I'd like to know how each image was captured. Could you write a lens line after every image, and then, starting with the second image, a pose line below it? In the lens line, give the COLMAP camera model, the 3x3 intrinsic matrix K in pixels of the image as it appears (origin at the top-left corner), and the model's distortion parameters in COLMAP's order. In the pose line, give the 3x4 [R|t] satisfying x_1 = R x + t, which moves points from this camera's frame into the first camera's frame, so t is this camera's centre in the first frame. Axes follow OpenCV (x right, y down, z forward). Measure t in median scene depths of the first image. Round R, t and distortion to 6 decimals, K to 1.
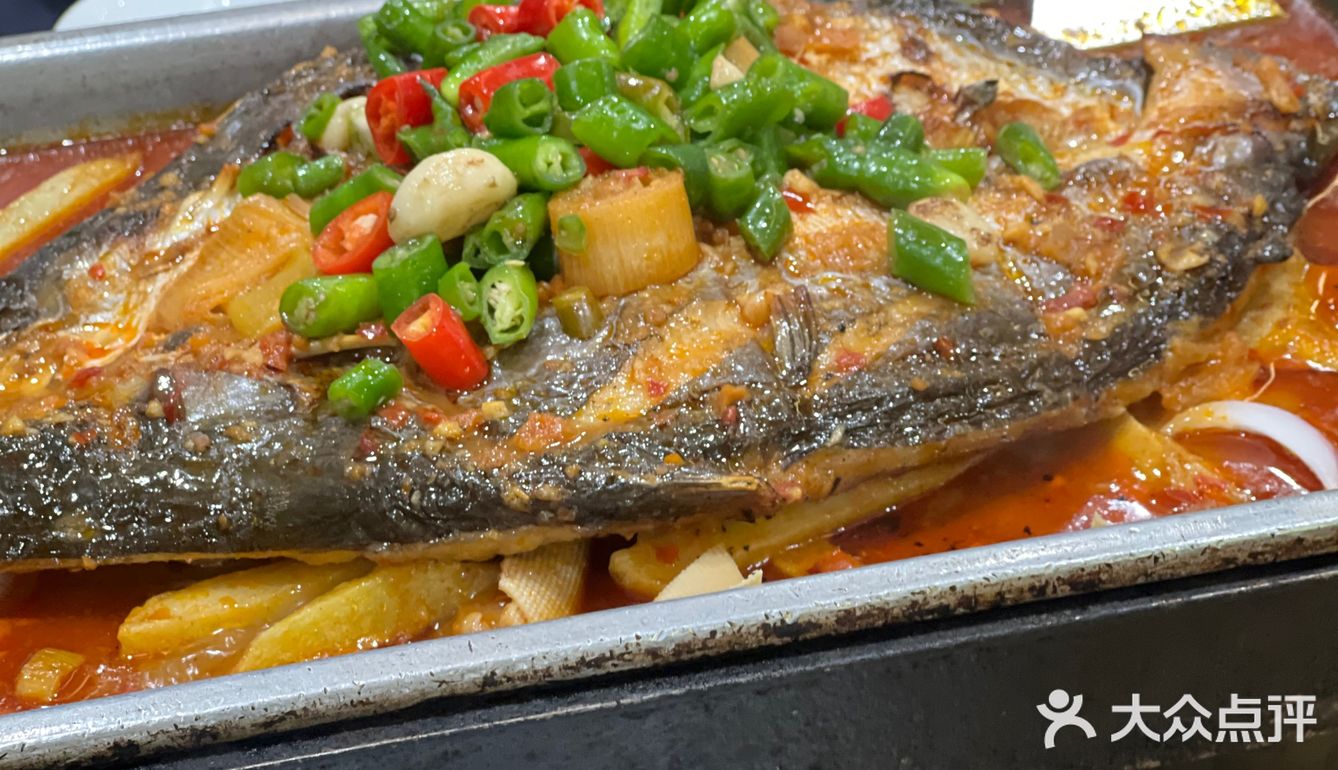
lens RADIAL K [[2907.1, 0, 669.0], [0, 2907.1, 385.0], [0, 0, 1]] dist [0.016728, 0.295029]
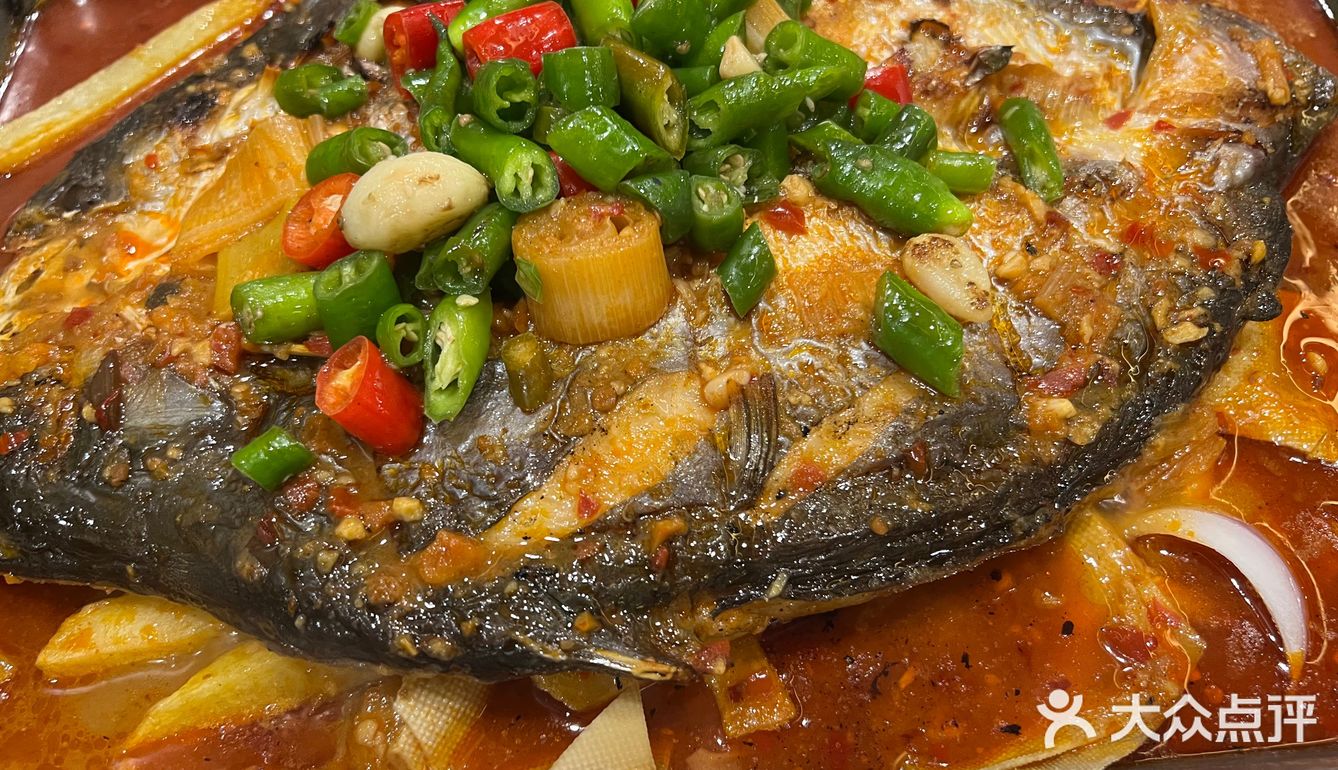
lens RADIAL K [[1015.6, 0, 691.1], [0, 1015.6, 389.0], [0, 0, 1]] dist [0.099310, -0.202153]
pose [[0.990553, 0.130451, -0.042269, 0.033853], [-0.100010, 0.898145, 0.428174, -0.157851], [0.093820, -0.419902, 0.902707, 0.680755]]
